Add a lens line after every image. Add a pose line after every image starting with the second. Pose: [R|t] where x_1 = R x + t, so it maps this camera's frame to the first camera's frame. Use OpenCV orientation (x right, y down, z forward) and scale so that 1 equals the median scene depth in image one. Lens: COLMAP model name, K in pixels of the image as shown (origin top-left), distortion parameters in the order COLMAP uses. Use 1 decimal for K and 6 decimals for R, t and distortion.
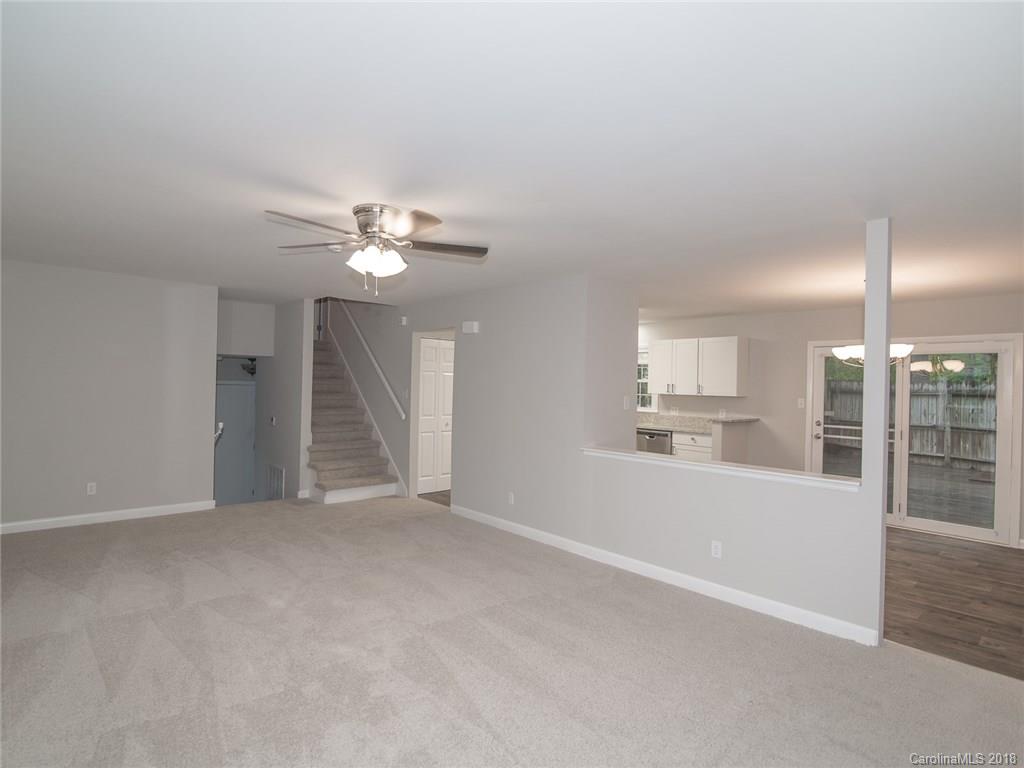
lens RADIAL K [[564.5, 0, 517.8], [0, 564.5, 381.7], [0, 0, 1]] dist [-0.020520, -0.002101]
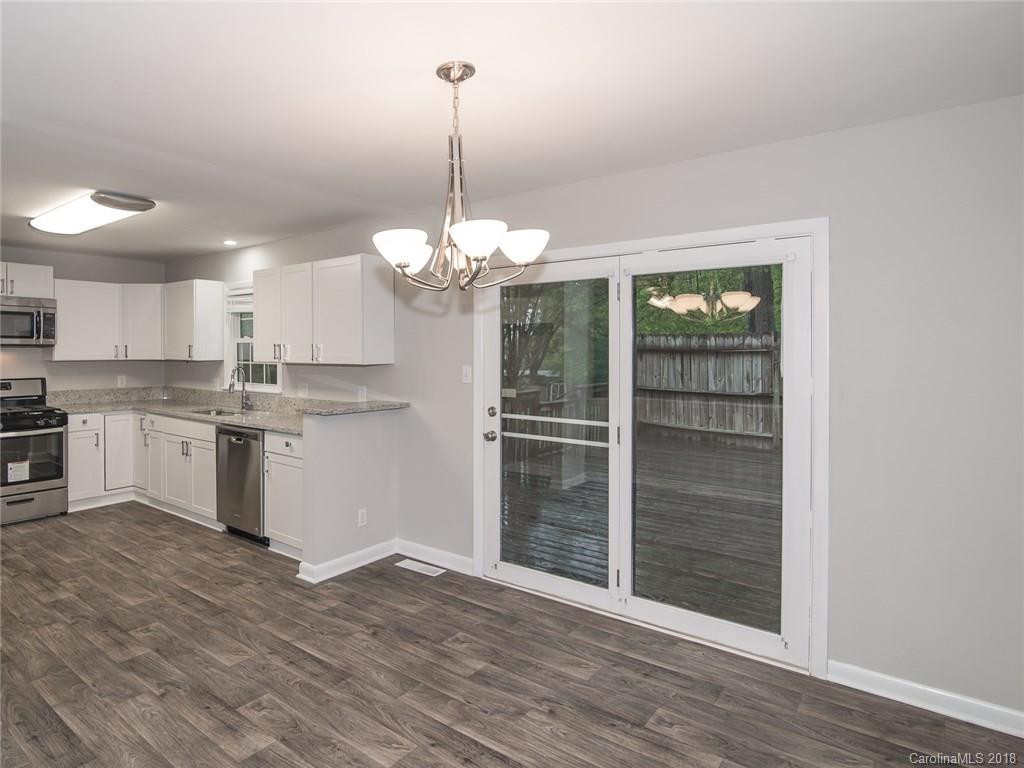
lens RADIAL K [[608.5, 0, 439.4], [0, 608.5, 339.3], [0, 0, 1]] dist [-0.052569, 0.007966]
pose [[0.995802, -0.024185, 0.088285, 0.278415], [0.025453, 0.999588, -0.013257, 0.007703], [-0.087928, 0.015449, 0.996007, 0.272774]]
